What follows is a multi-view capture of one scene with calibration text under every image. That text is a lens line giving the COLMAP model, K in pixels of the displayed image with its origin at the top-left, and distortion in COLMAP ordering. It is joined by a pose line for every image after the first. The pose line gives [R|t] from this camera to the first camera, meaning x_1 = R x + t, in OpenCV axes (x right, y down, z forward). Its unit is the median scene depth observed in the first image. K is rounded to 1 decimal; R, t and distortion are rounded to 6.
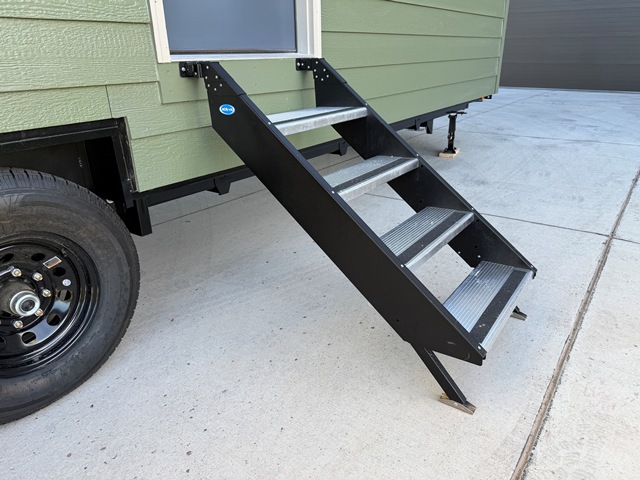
lens RADIAL K [[450.9, 0, 320.0], [0, 450.9, 240.0], [0, 0, 1]] dist [0.018639, -0.029536]
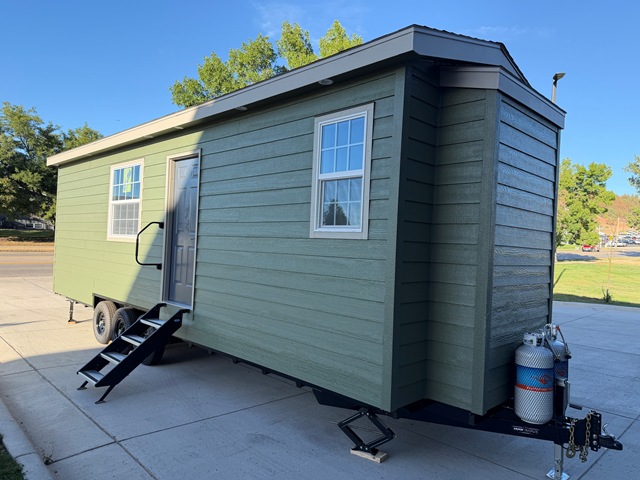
lens RADIAL K [[450.9, 0, 320.0], [0, 450.9, 240.0], [0, 0, 1]] dist [0.018639, -0.029536]
pose [[-0.156806, -0.009071, -0.987588, 2.048936], [-0.426270, 0.902644, 0.059391, -1.016730], [0.890902, 0.430292, -0.145407, 1.515179]]
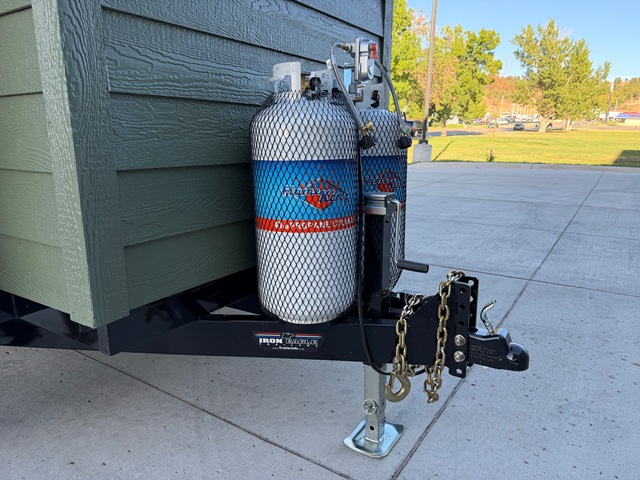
lens RADIAL K [[450.9, 0, 320.0], [0, 450.9, 240.0], [0, 0, 1]] dist [0.018639, -0.029536]
pose [[0.055445, 0.228440, -0.971978, 0.999849], [-0.391584, 0.900461, 0.189294, -0.883965], [0.918471, 0.370115, 0.139379, 2.069884]]
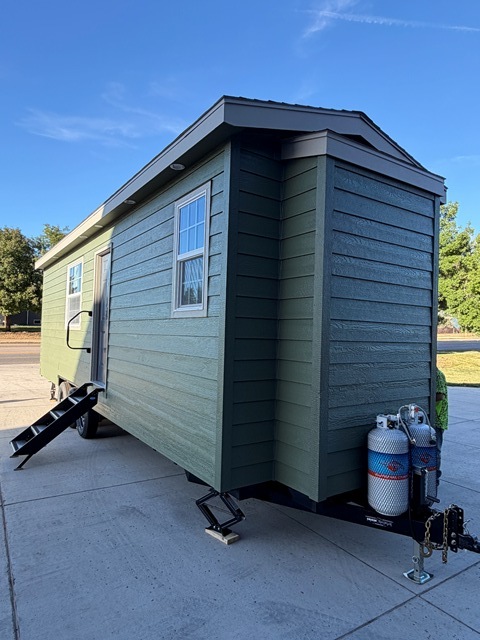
lens RADIAL K [[404.6, 0, 240.0], [0, 404.6, 320.0], [0, 0, 1]] dist [-0.000688, 0.001361]
pose [[-0.341605, -0.031669, -0.939310, 1.780412], [-0.391916, 0.913190, 0.111742, -1.173204], [0.854229, 0.406302, -0.324362, 1.950328]]
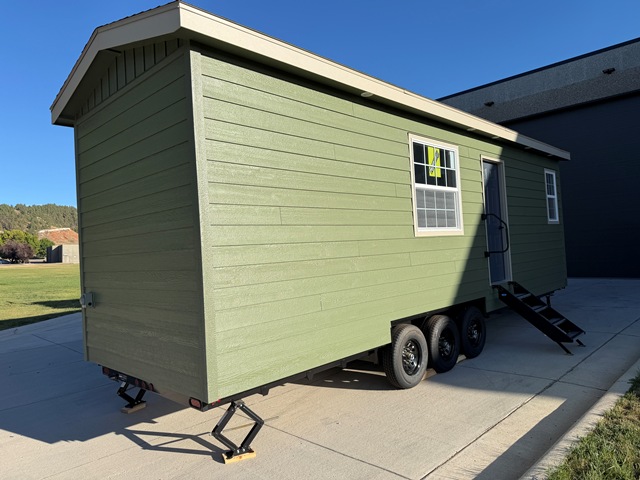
lens RADIAL K [[450.9, 0, 320.0], [0, 450.9, 240.0], [0, 0, 1]] dist [0.018639, -0.029536]
pose [[0.988396, -0.049608, -0.143568, -0.793286], [-0.012267, 0.916012, -0.400964, 0.623000], [0.151401, 0.398072, 0.904774, -2.136399]]
